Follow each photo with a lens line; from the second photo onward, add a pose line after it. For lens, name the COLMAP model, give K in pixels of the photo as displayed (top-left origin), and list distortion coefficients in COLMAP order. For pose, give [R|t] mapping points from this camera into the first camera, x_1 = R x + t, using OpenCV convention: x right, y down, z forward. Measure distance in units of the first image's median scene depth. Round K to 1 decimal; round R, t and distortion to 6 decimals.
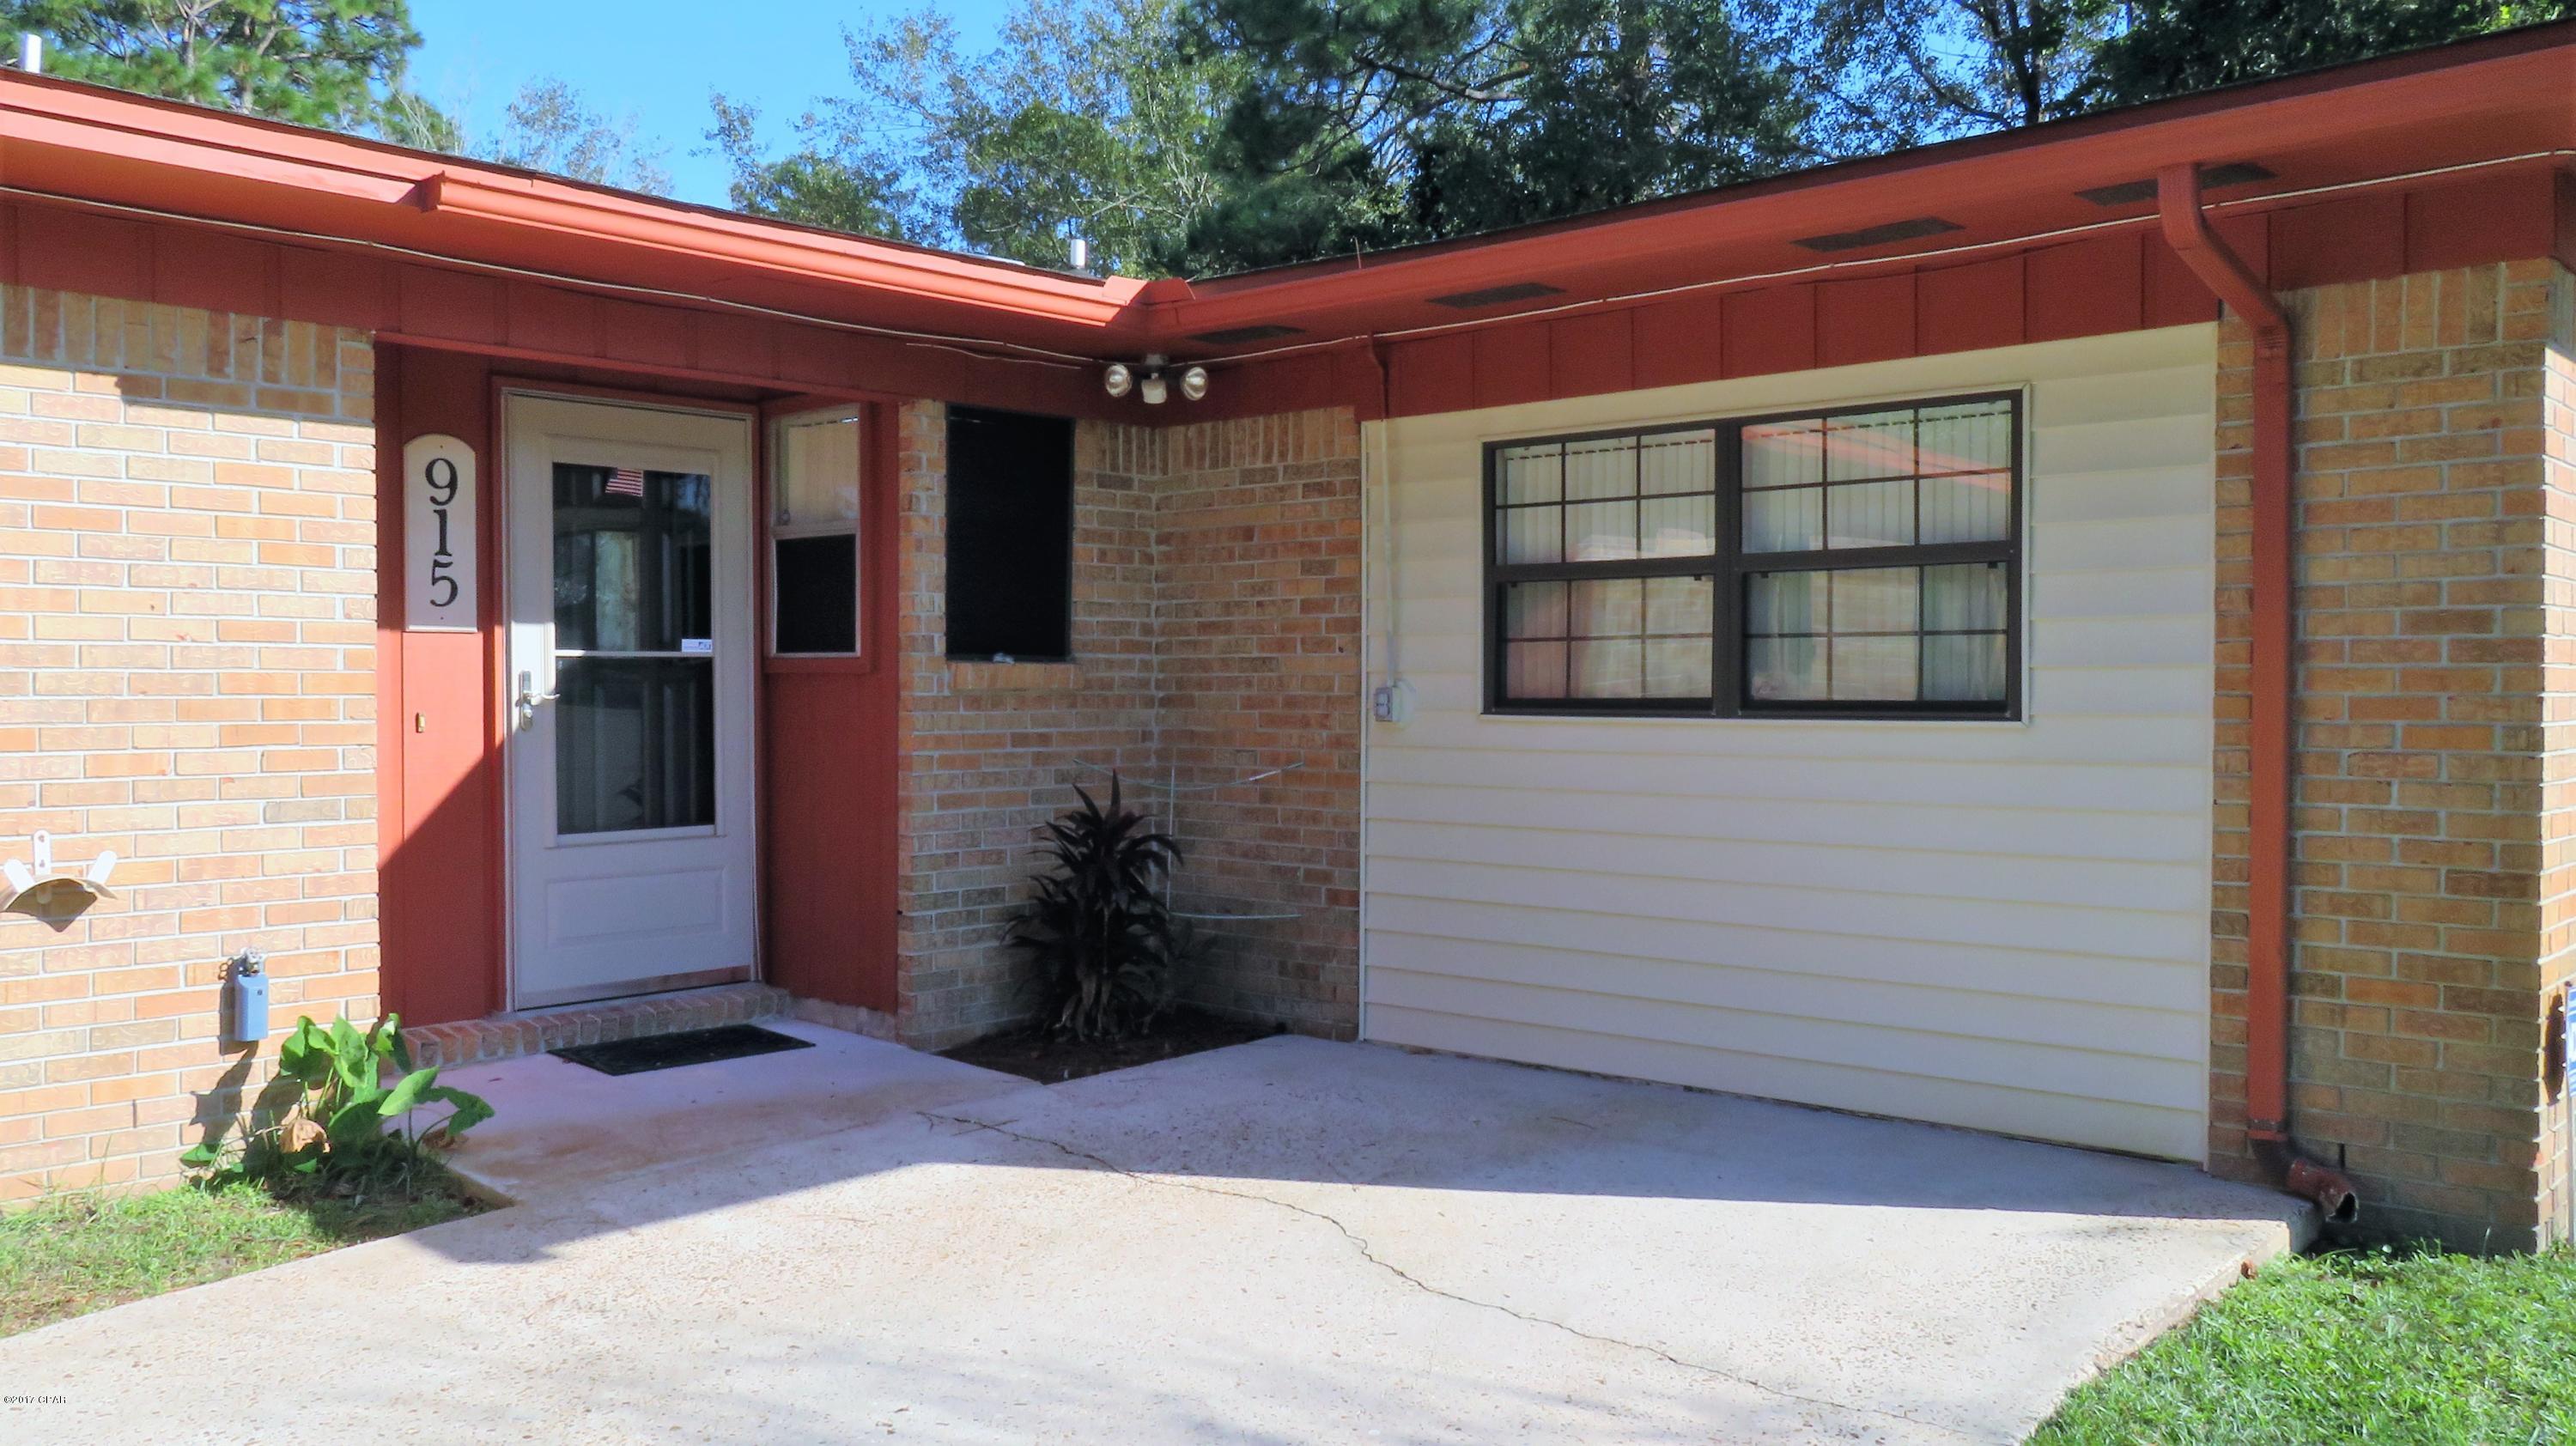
lens RADIAL K [[2041.9, 0, 1288.0], [0, 2041.9, 723.0], [0, 0, 1]] dist [-0.003883, -0.006301]
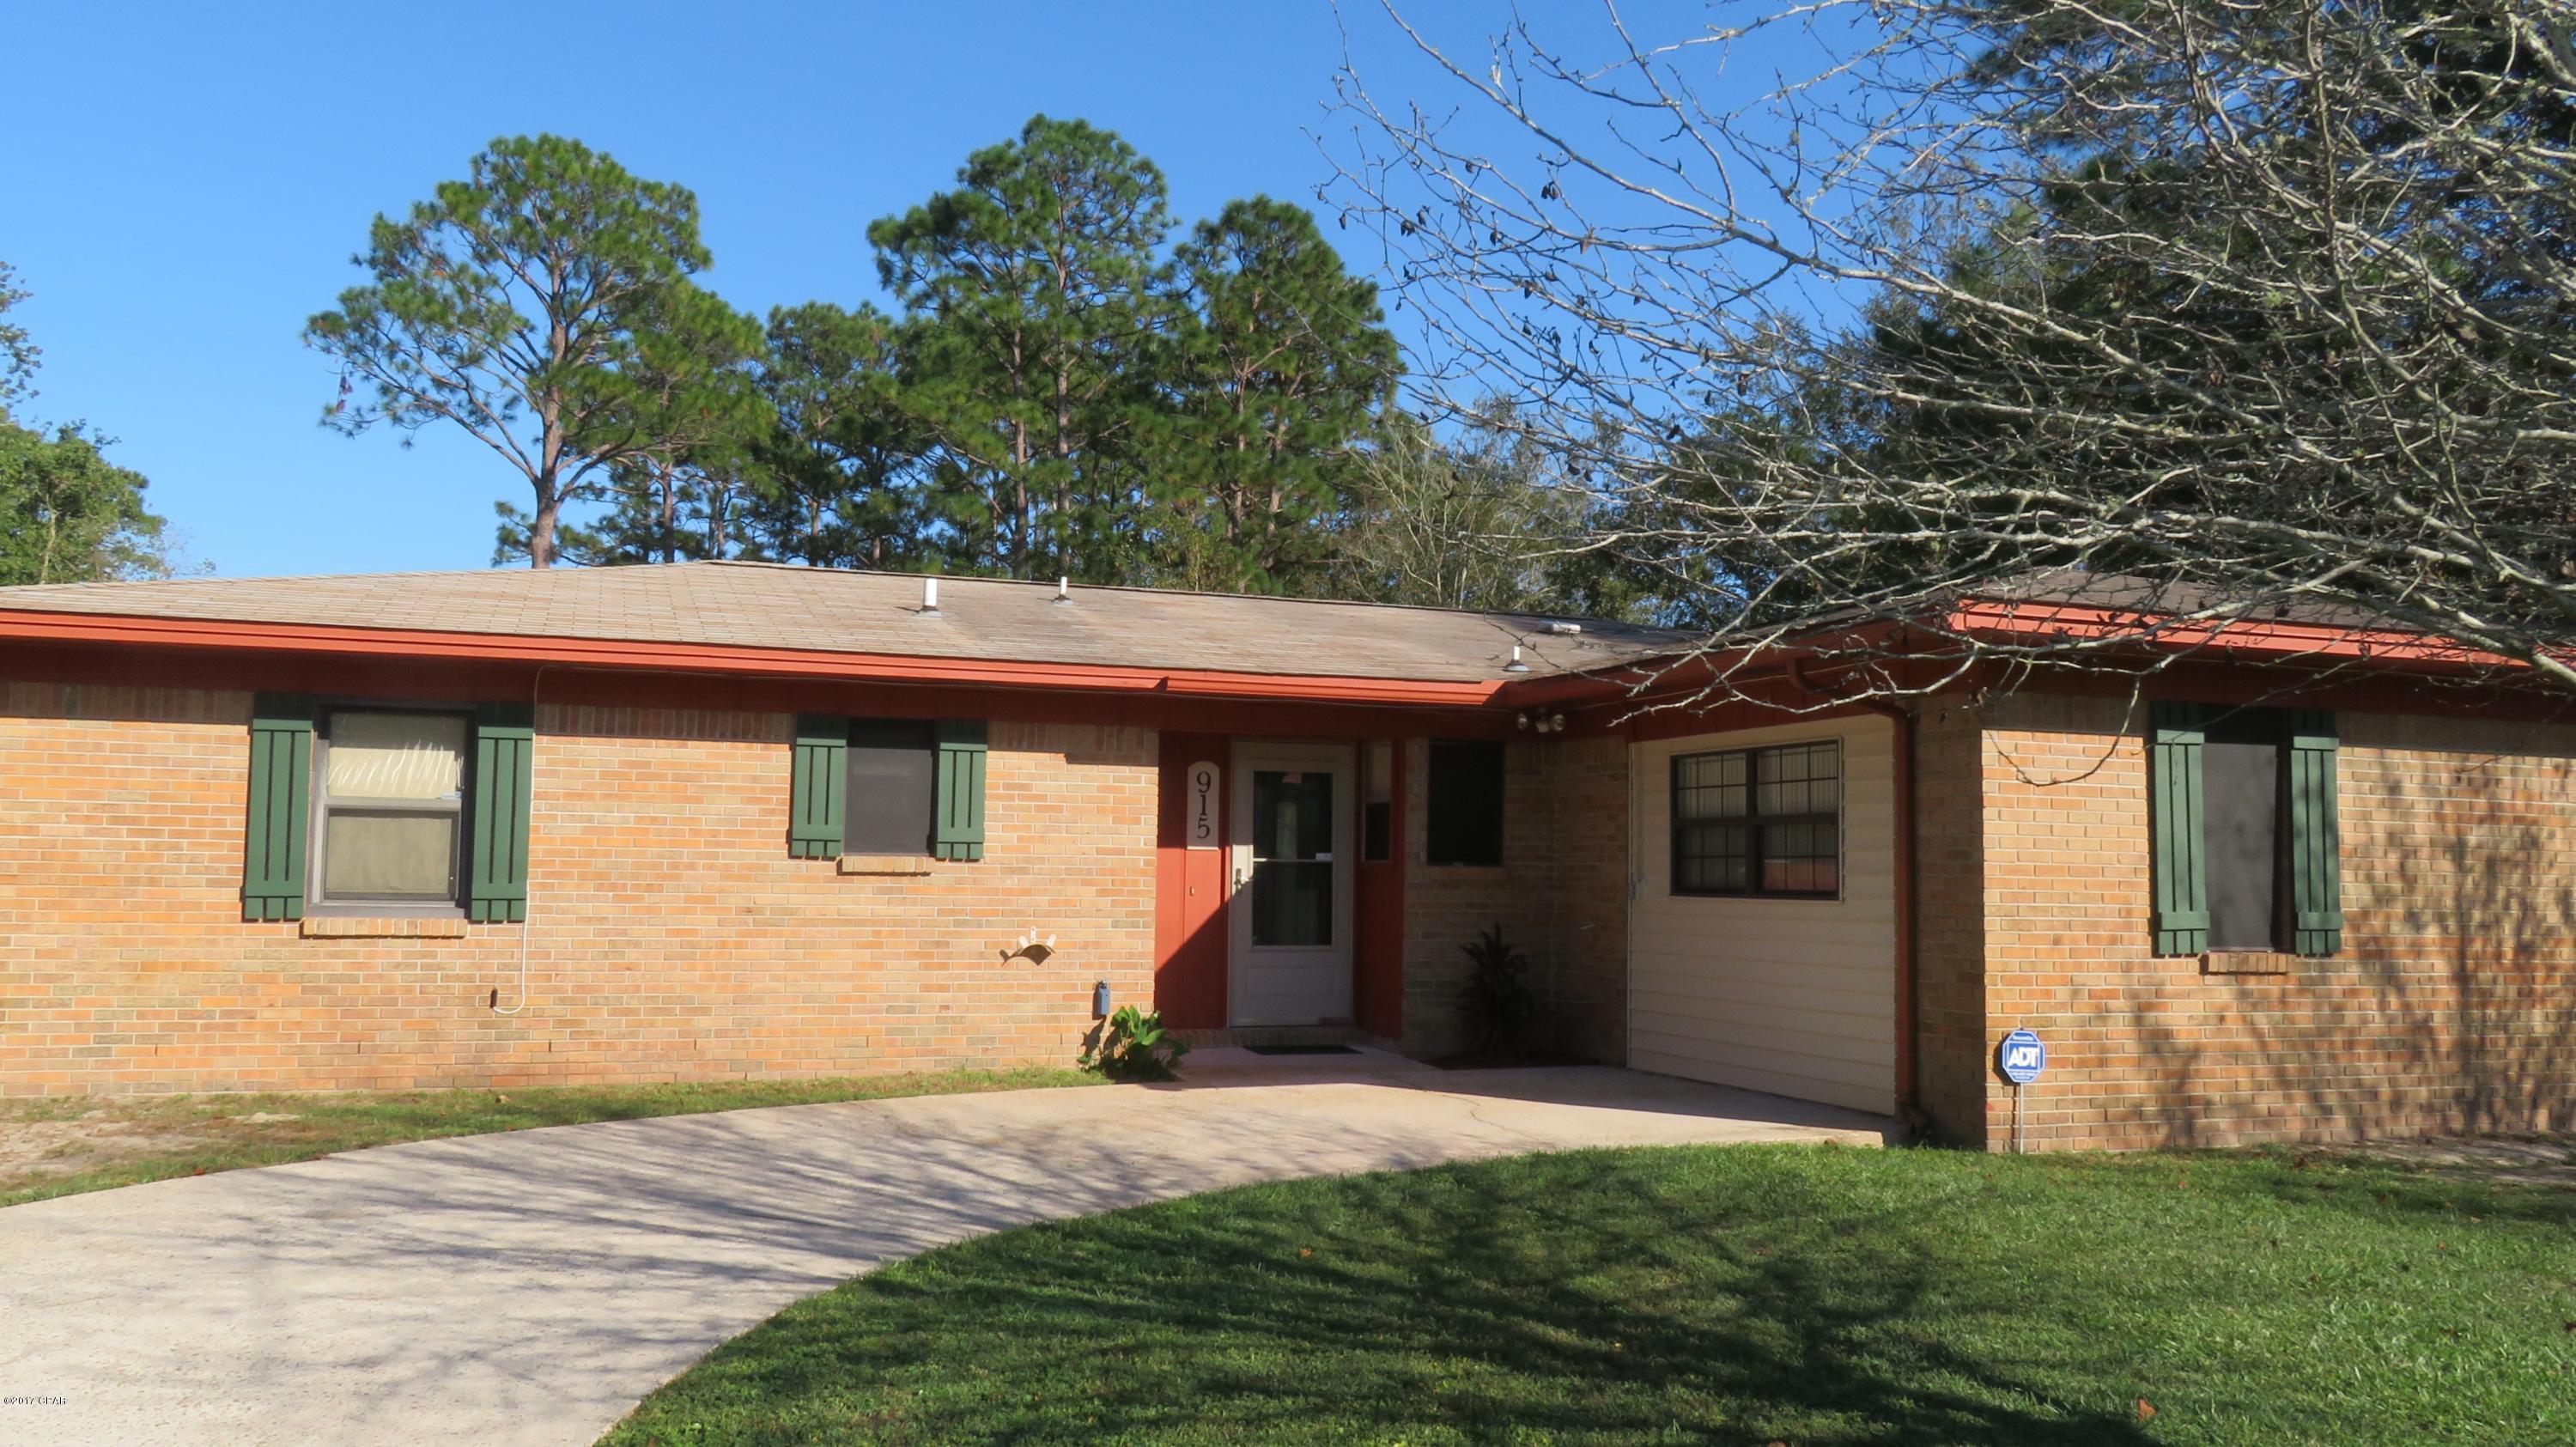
lens RADIAL K [[1953.4, 0, 1288.0], [0, 1953.4, 723.5], [0, 0, 1]] dist [-0.009135, -0.004525]
pose [[0.886368, -0.022882, -0.462416, 0.623618], [-0.023246, 0.995319, -0.093810, 0.015067], [0.462398, 0.093899, 0.881686, -0.803162]]
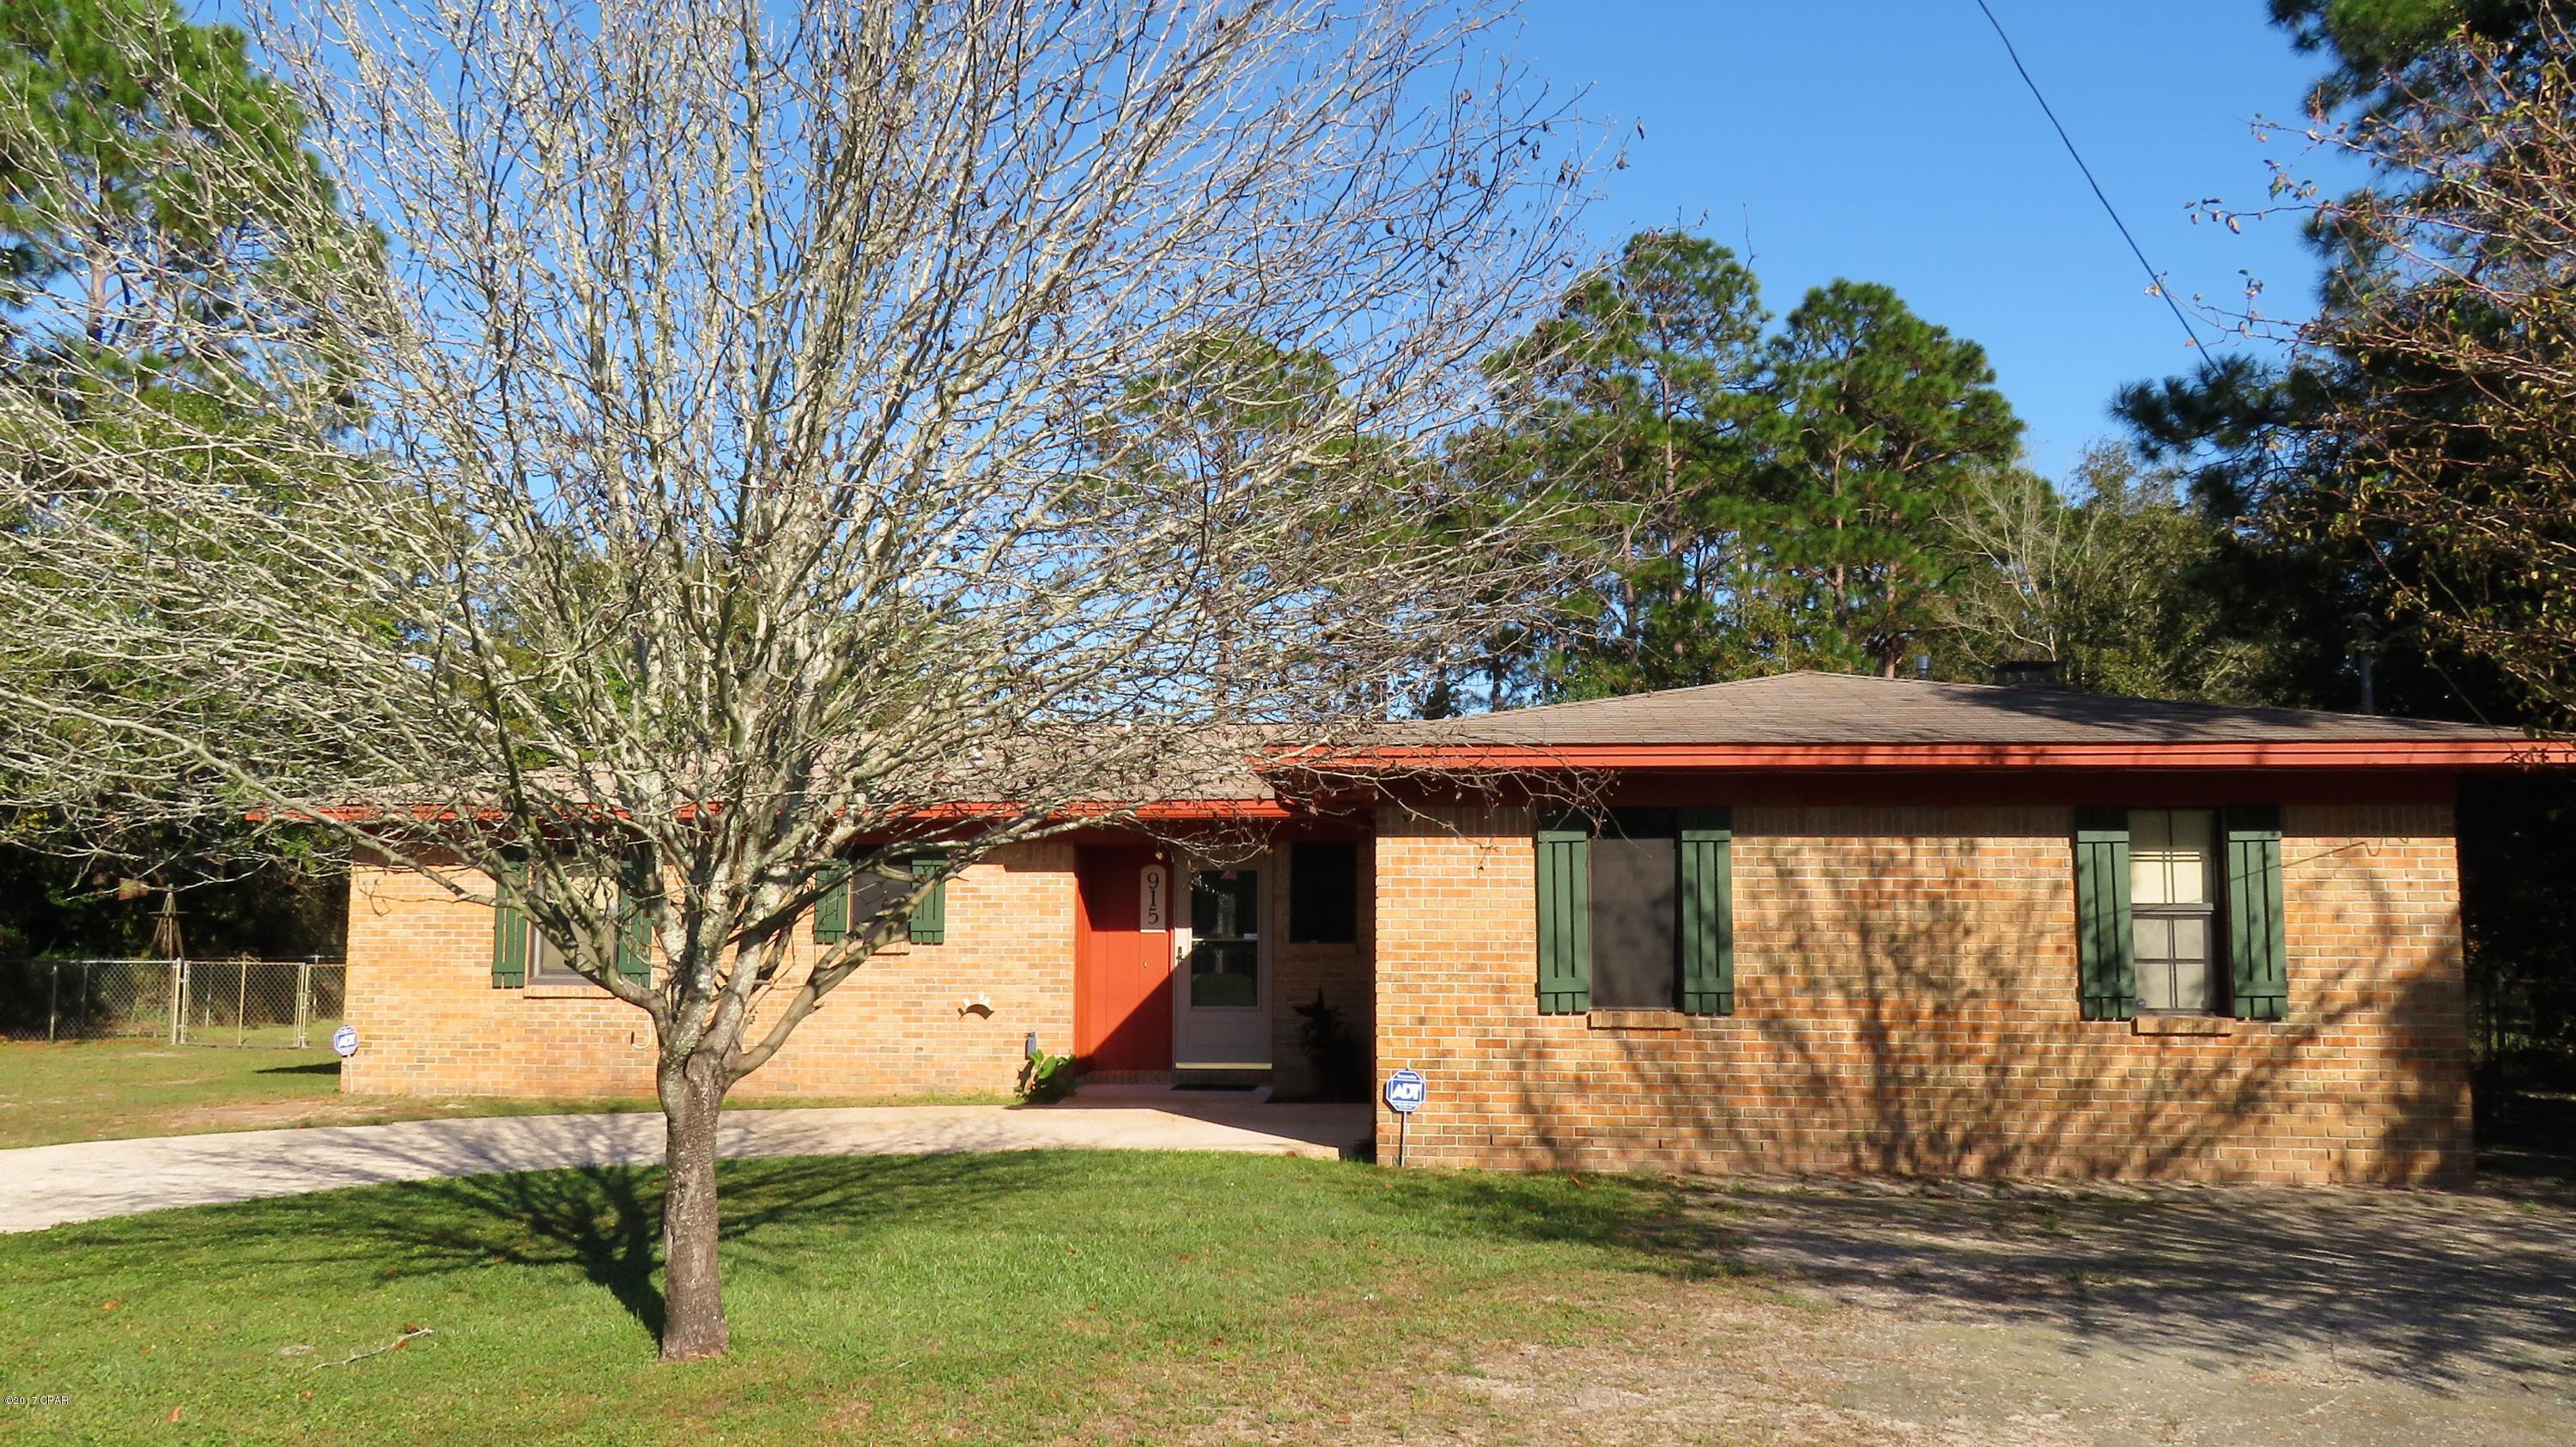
lens RADIAL K [[1912.2, 0, 1288.0], [0, 1912.2, 723.5], [0, 0, 1]] dist [-0.009335, -0.007616]
pose [[0.609936, -0.086259, -0.787742, 1.792927], [-0.017755, 0.992321, -0.122408, -0.009876], [0.792252, 0.088647, 0.603721, -0.492870]]
